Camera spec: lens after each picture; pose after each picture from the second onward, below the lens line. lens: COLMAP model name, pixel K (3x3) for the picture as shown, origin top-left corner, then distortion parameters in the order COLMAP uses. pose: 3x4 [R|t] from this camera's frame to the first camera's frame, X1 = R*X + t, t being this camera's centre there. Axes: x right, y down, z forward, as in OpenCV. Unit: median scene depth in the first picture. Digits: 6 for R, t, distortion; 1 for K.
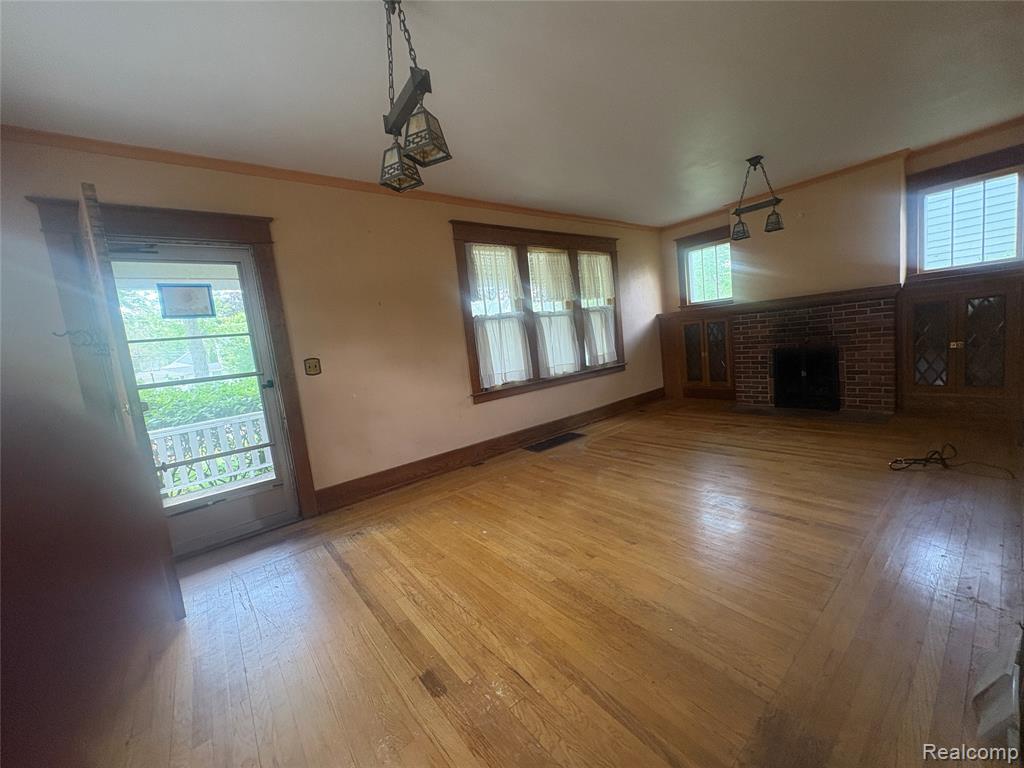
lens RADIAL K [[407.0, 0, 511.6], [0, 407.0, 385.8], [0, 0, 1]] dist [-0.000015, 0.000310]
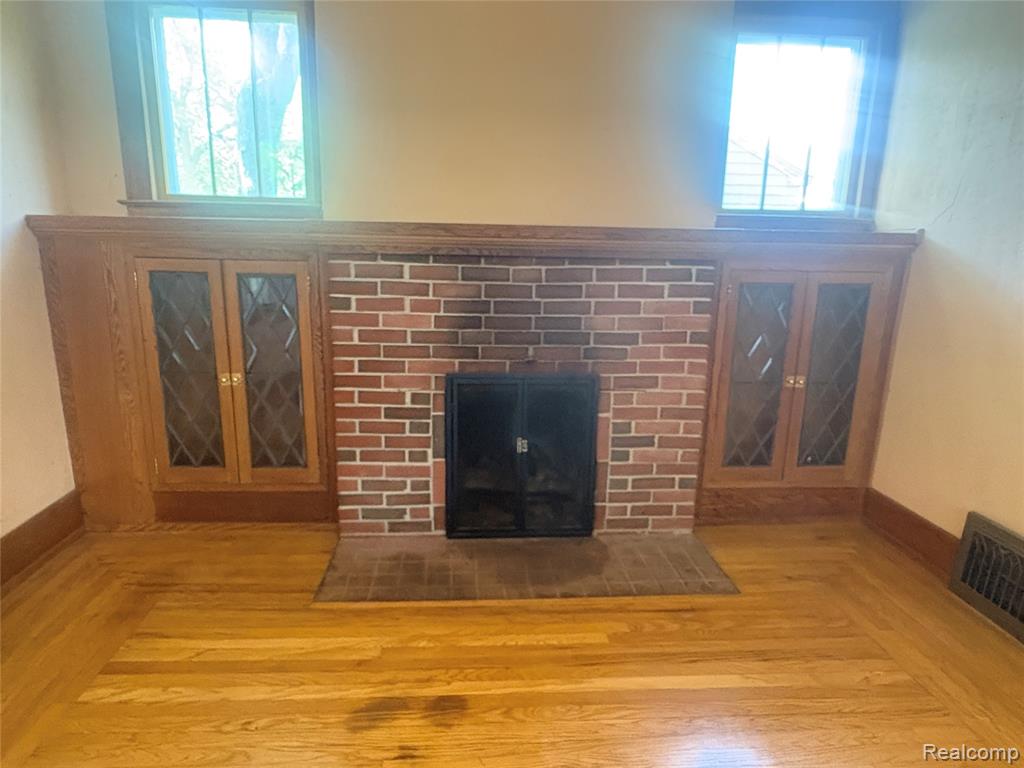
lens RADIAL K [[618.7, 0, 512.0], [0, 618.7, 384.0], [0, 0, 1]] dist [0.005178, 0.001128]
pose [[0.565590, -0.062161, 0.822341, 0.250645], [0.016364, 0.997805, 0.064169, -0.112146], [-0.824525, -0.022837, 0.565365, 0.657028]]
